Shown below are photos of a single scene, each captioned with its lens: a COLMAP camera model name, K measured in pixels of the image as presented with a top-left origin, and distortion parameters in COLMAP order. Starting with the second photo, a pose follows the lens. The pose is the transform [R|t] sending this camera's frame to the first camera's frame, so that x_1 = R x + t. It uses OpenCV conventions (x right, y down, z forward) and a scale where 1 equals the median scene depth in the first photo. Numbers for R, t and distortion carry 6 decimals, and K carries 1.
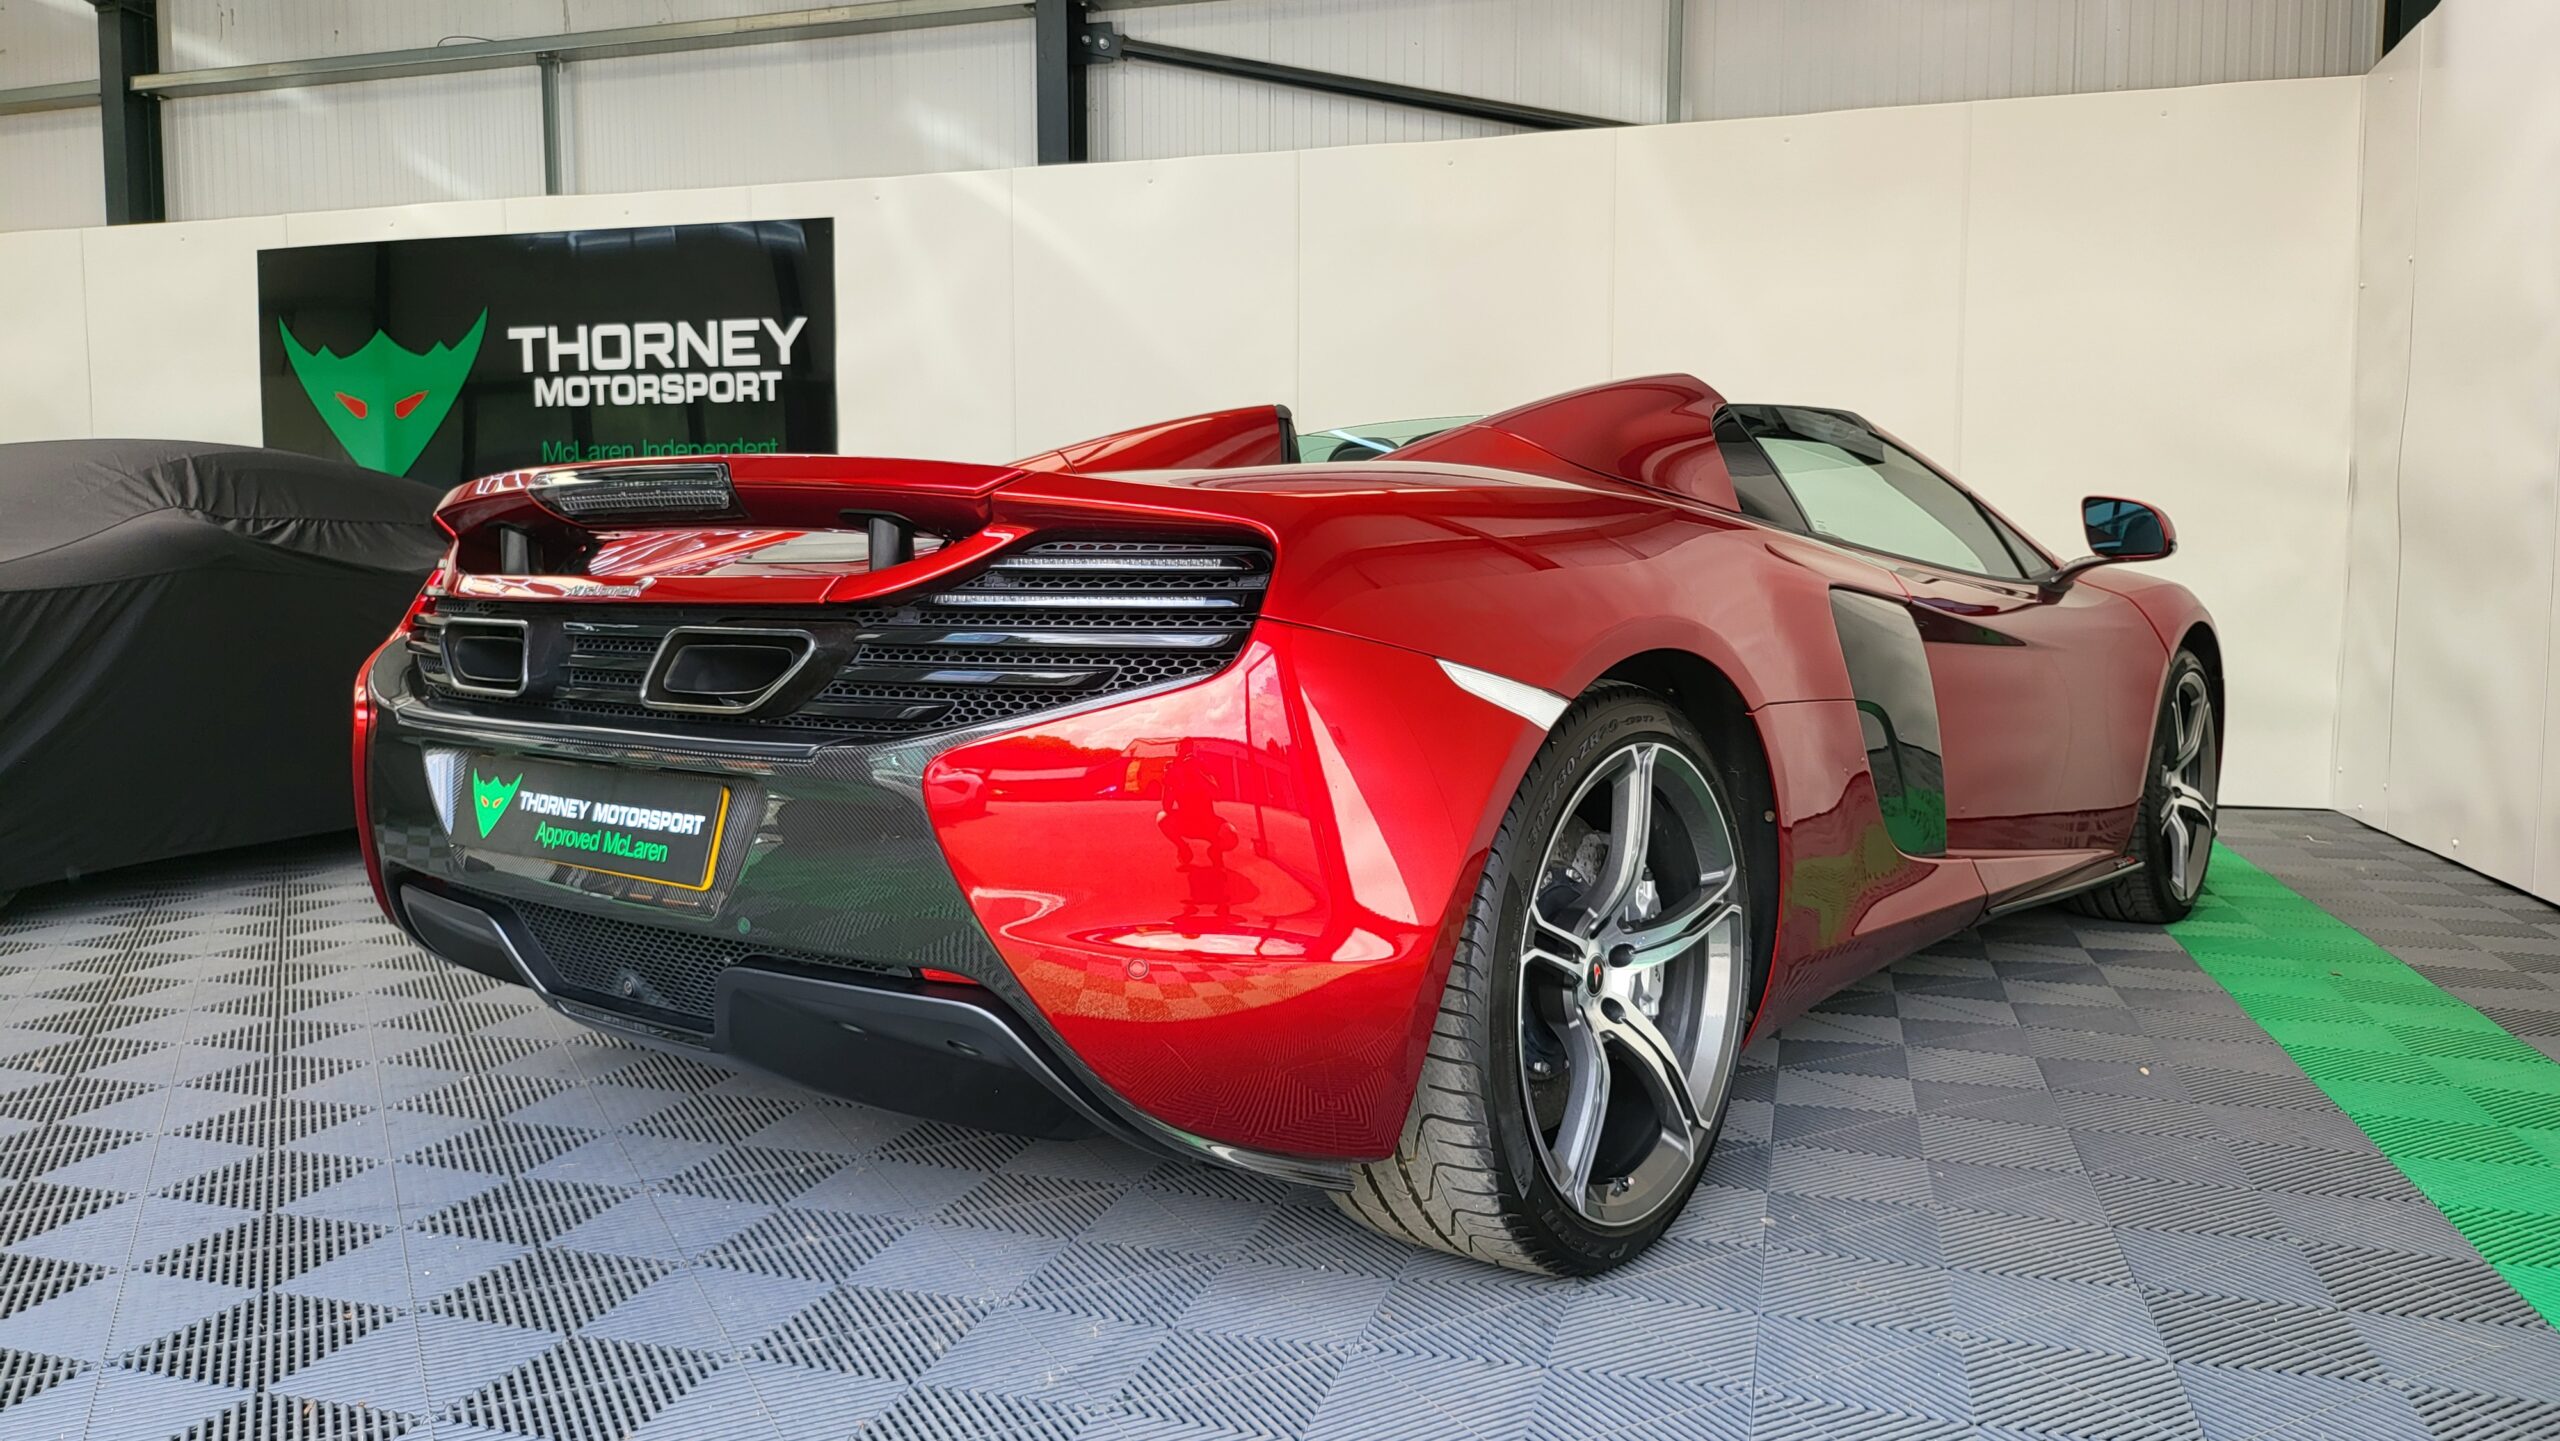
lens RADIAL K [[1822.2, 0, 1287.8], [0, 1822.2, 721.7], [0, 0, 1]] dist [0.045018, -0.049063]
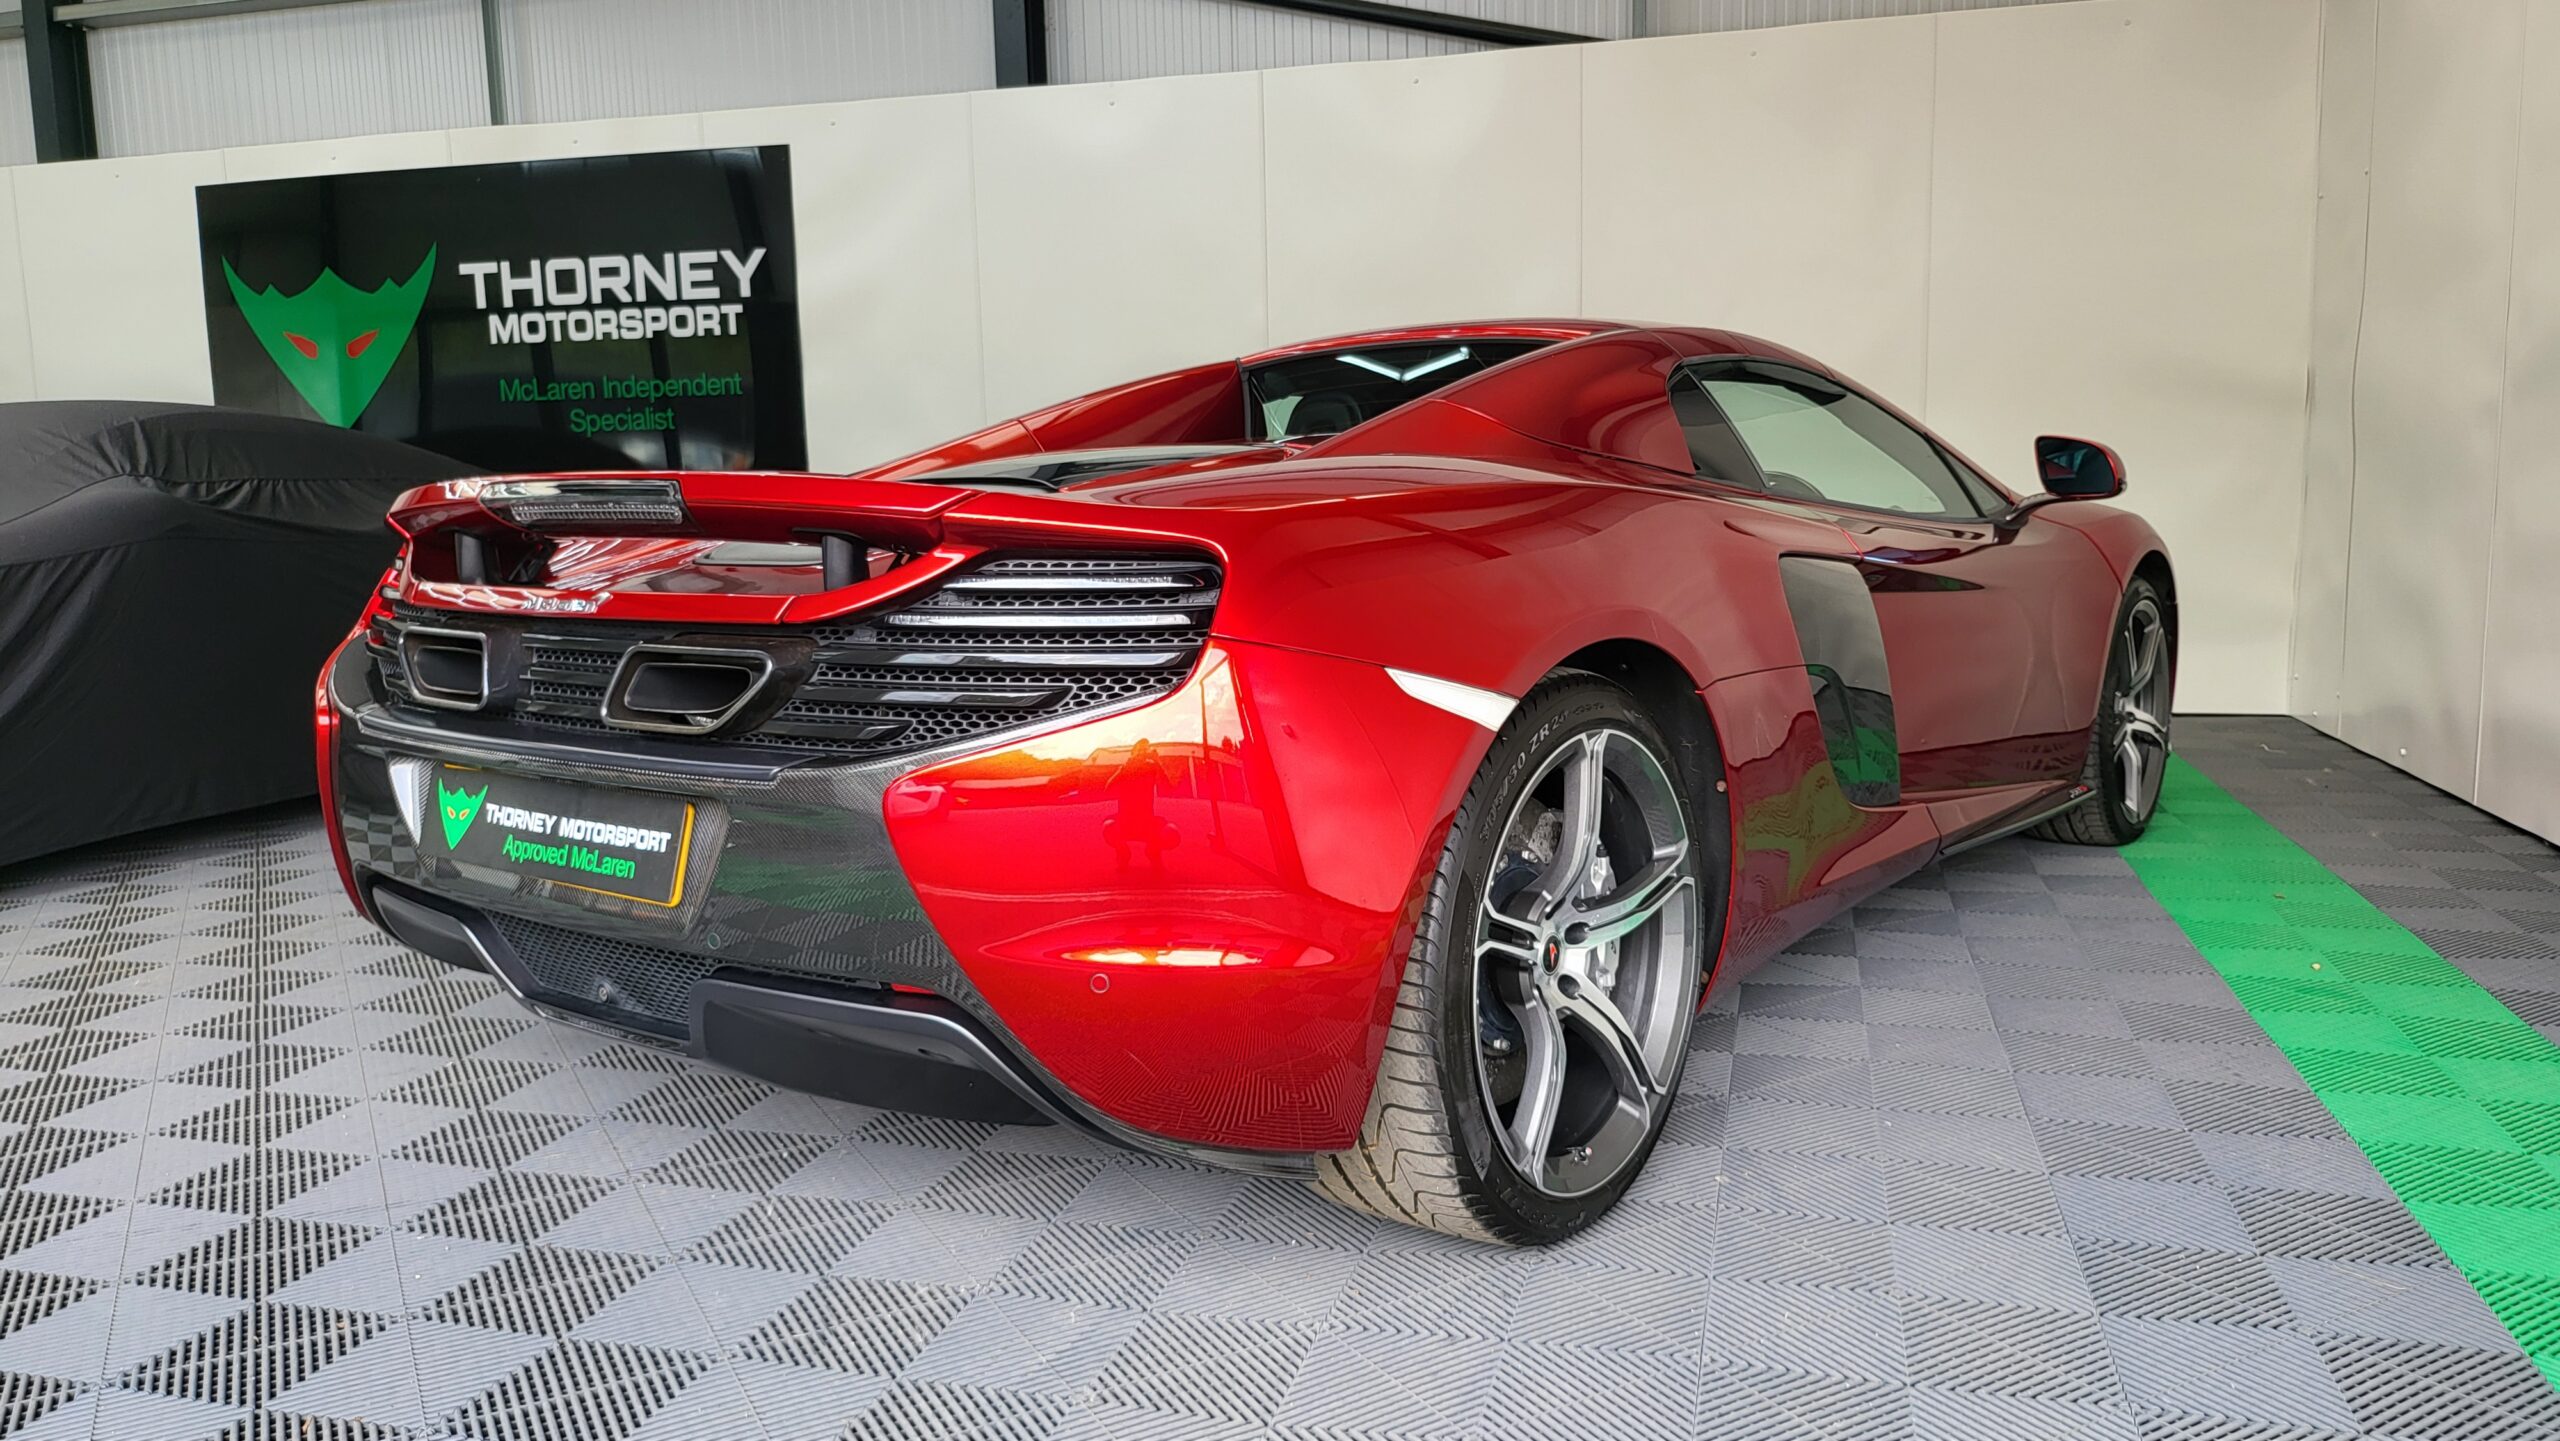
lens RADIAL K [[1822.2, 0, 1323.6], [0, 1822.2, 725.6], [0, 0, 1]] dist [0.045018, -0.049063]
pose [[0.999354, -0.025102, 0.025706, 0.007444], [0.023569, 0.998021, 0.058305, -0.023517], [-0.027119, -0.057661, 0.997968, -0.007509]]
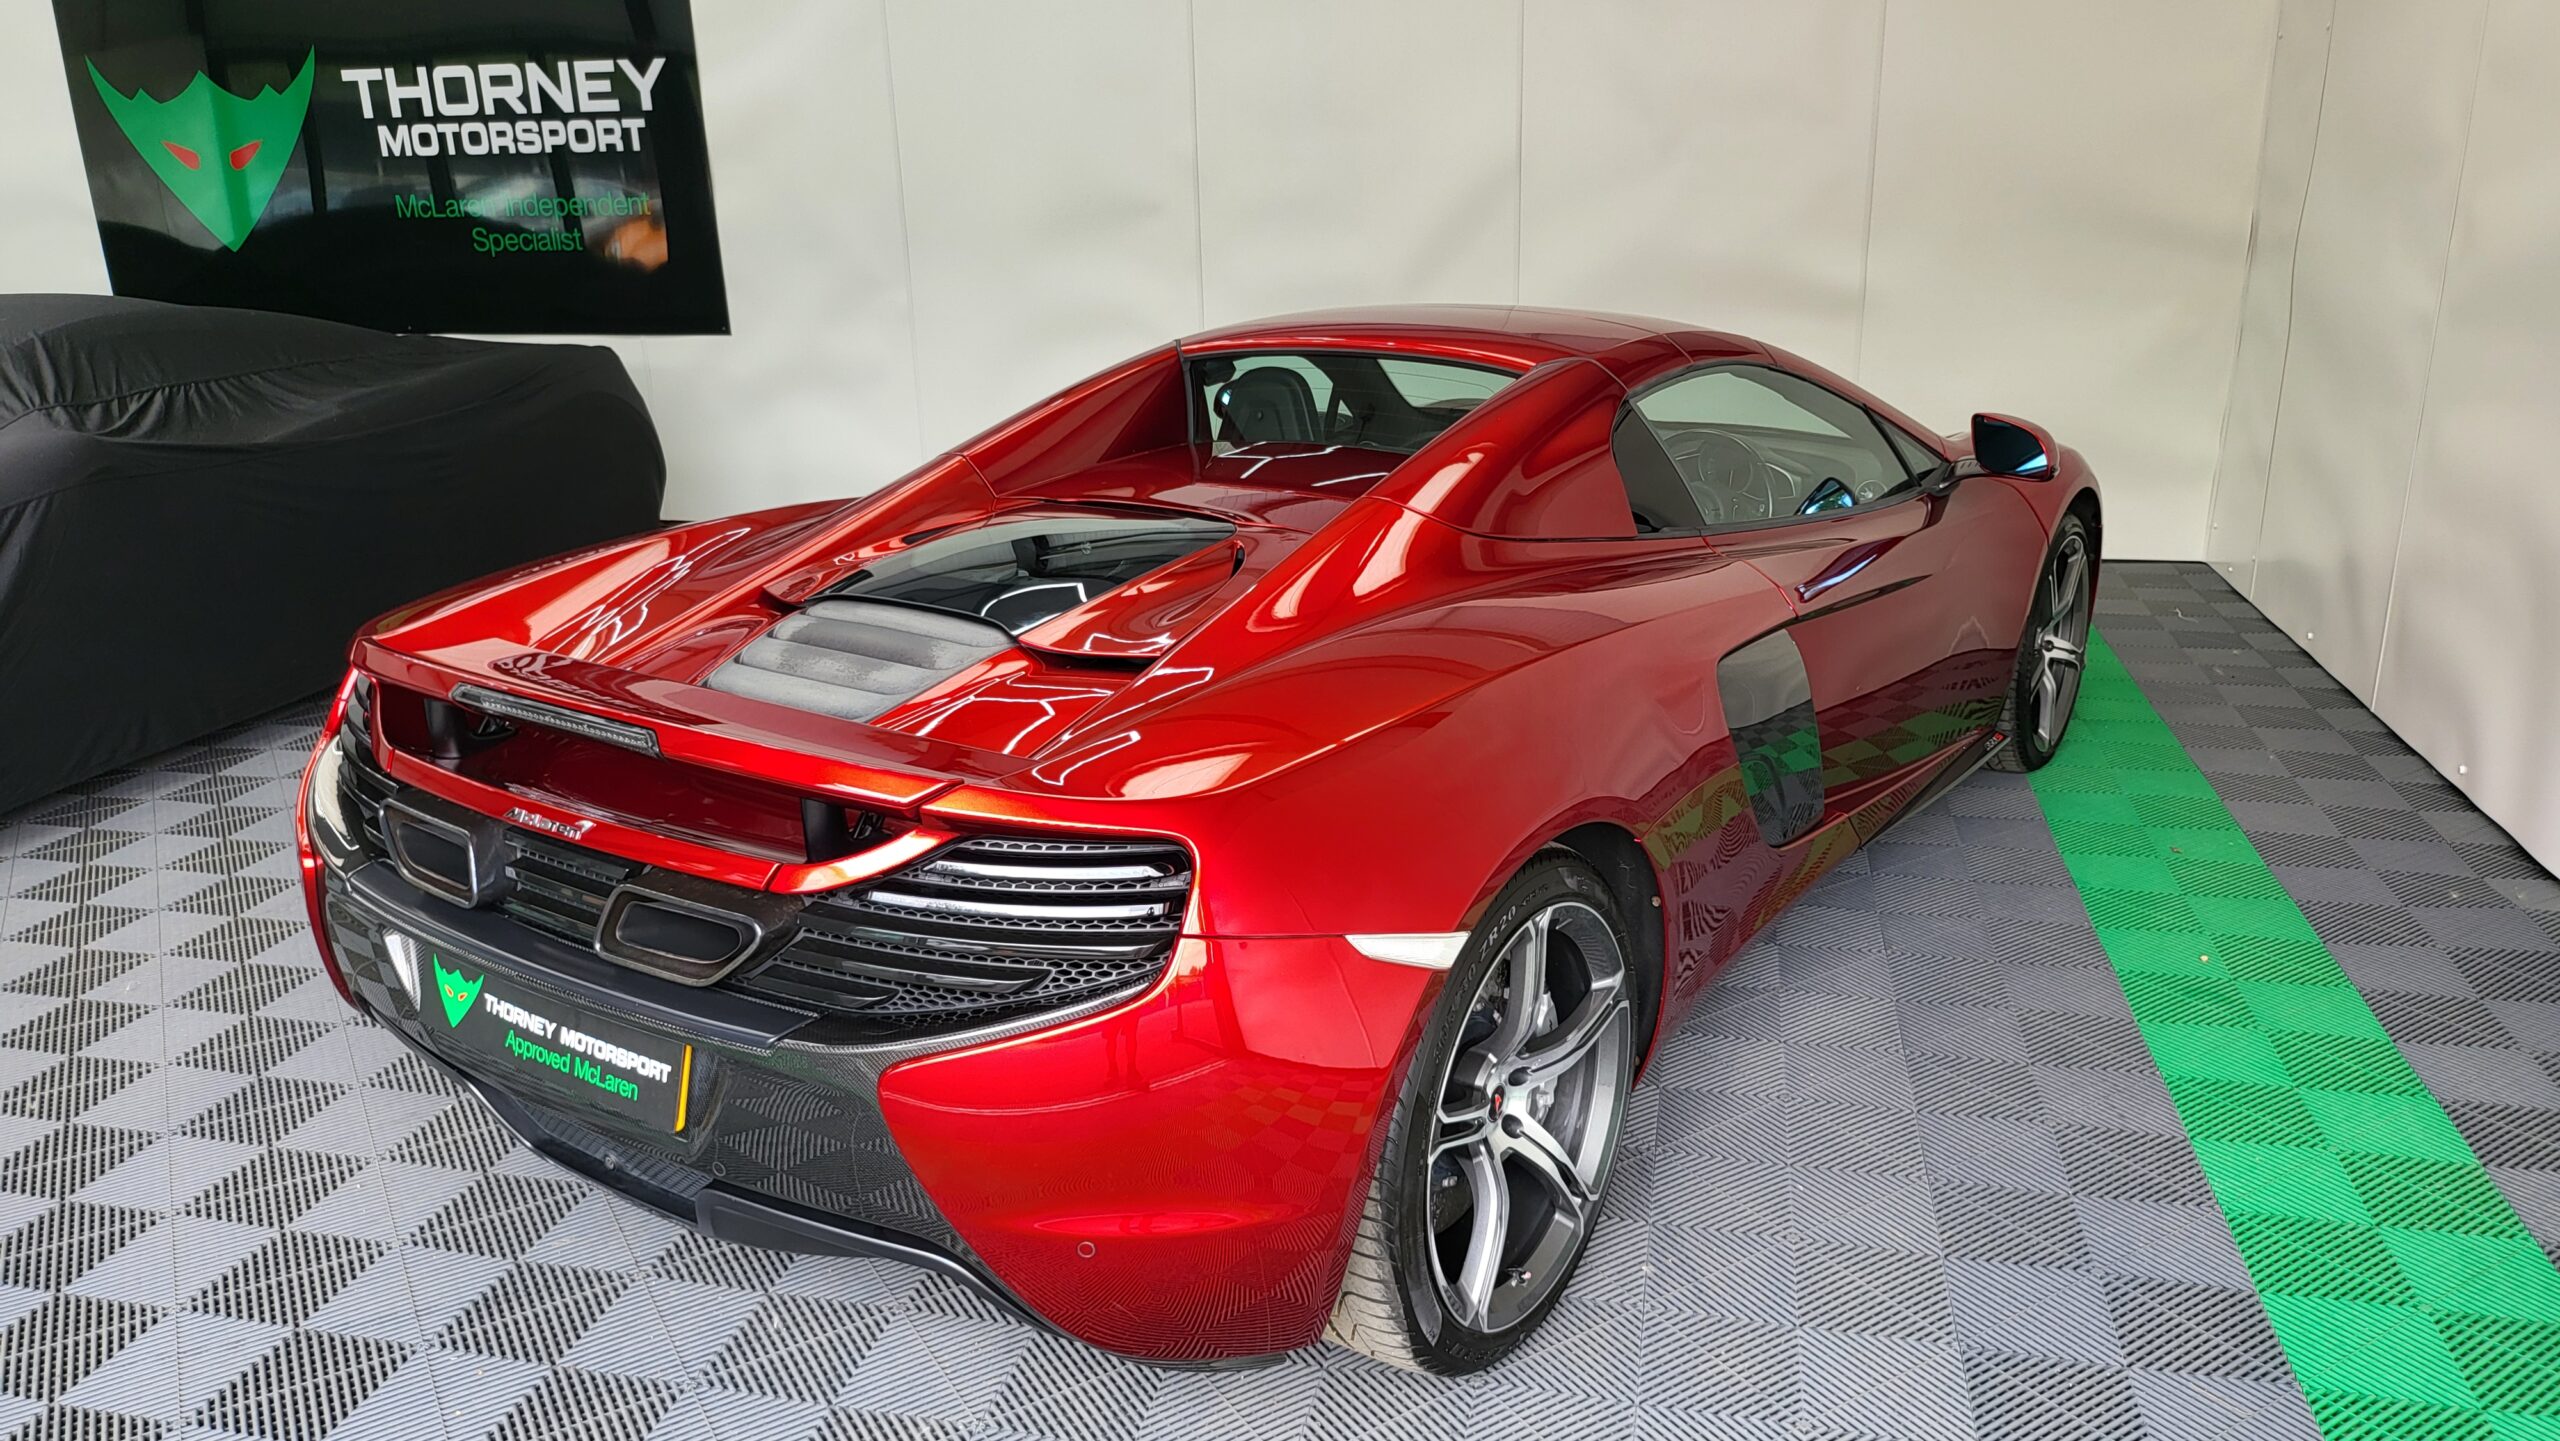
lens RADIAL K [[1822.2, 0, 1294.7], [0, 1822.2, 713.4], [0, 0, 1]] dist [0.045018, -0.049063]
pose [[0.998123, -0.041794, 0.044753, 0.003083], [0.030407, 0.972669, 0.230196, -0.154883], [-0.053151, -0.228403, 0.972115, -0.007241]]
